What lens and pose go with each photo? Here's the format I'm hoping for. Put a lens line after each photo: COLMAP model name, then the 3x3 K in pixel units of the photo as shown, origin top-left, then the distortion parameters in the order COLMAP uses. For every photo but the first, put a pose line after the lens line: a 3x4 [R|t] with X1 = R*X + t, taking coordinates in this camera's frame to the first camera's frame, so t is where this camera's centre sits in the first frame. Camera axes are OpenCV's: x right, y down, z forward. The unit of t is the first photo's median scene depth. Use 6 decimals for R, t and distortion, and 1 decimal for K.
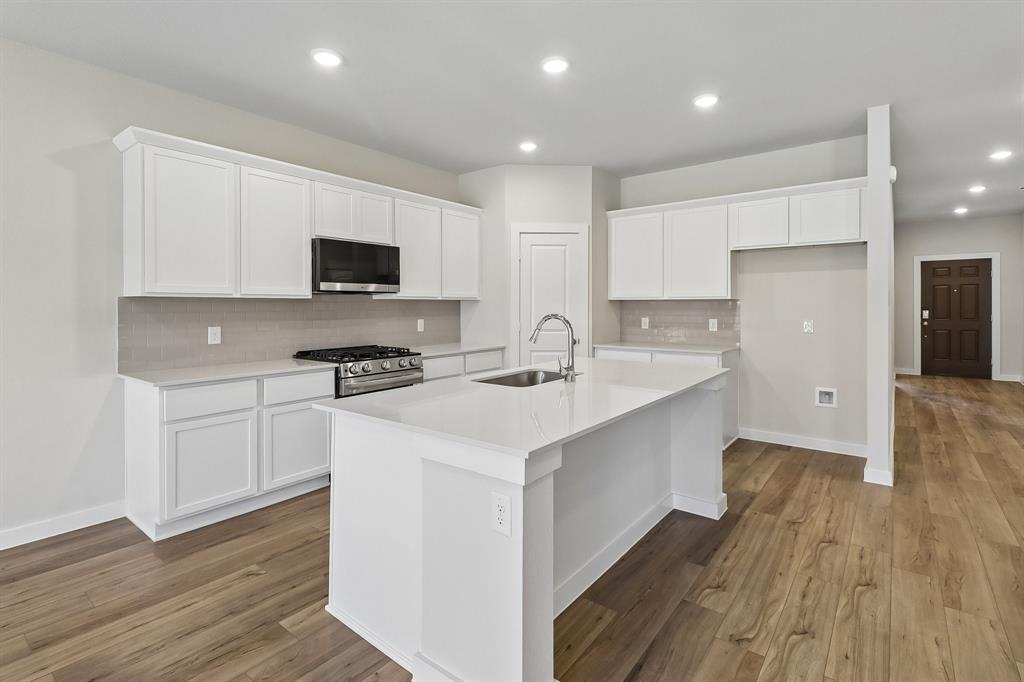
lens RADIAL K [[481.1, 0, 508.4], [0, 481.1, 306.3], [0, 0, 1]] dist [0.023342, -0.013455]
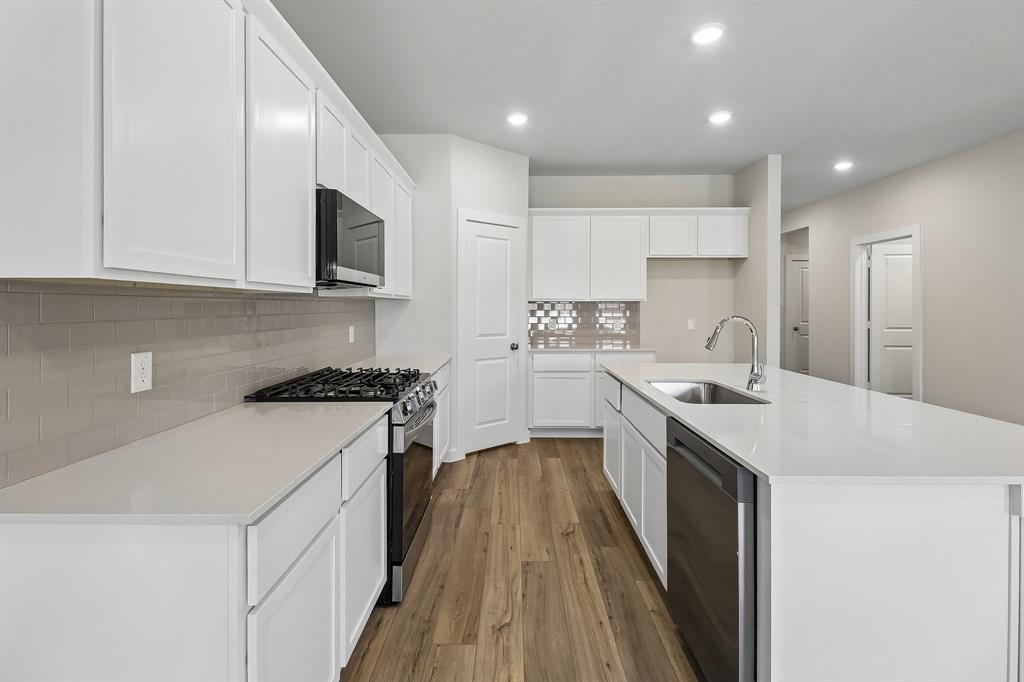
lens RADIAL K [[465.3, 0, 505.3], [0, 465.3, 309.6], [0, 0, 1]] dist [0.001115, 0.000047]
pose [[0.795724, -0.001487, 0.605657, -0.457359], [0.000957, 0.999999, 0.001199, 0.002505], [-0.605658, -0.000374, 0.795725, 0.352945]]
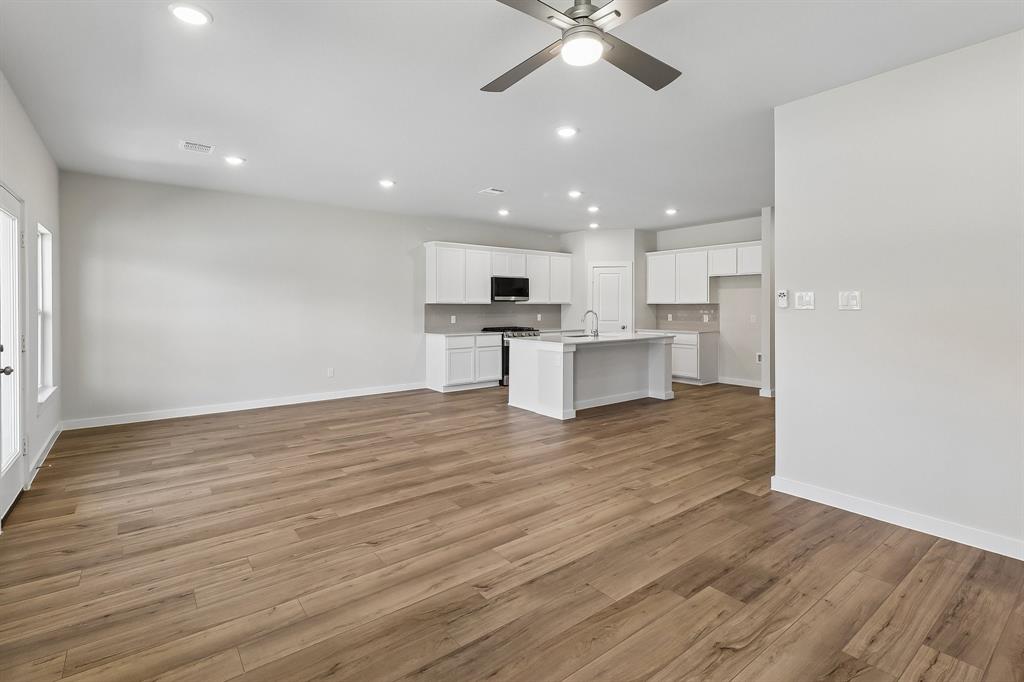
lens RADIAL K [[481.1, 0, 508.4], [0, 481.1, 306.3], [0, 0, 1]] dist [0.023342, -0.013455]
pose [[0.968910, 0.000469, -0.247411, 0.183260], [-0.001603, 0.999989, -0.004381, 0.004180], [0.247407, 0.004641, 0.968901, -0.939011]]
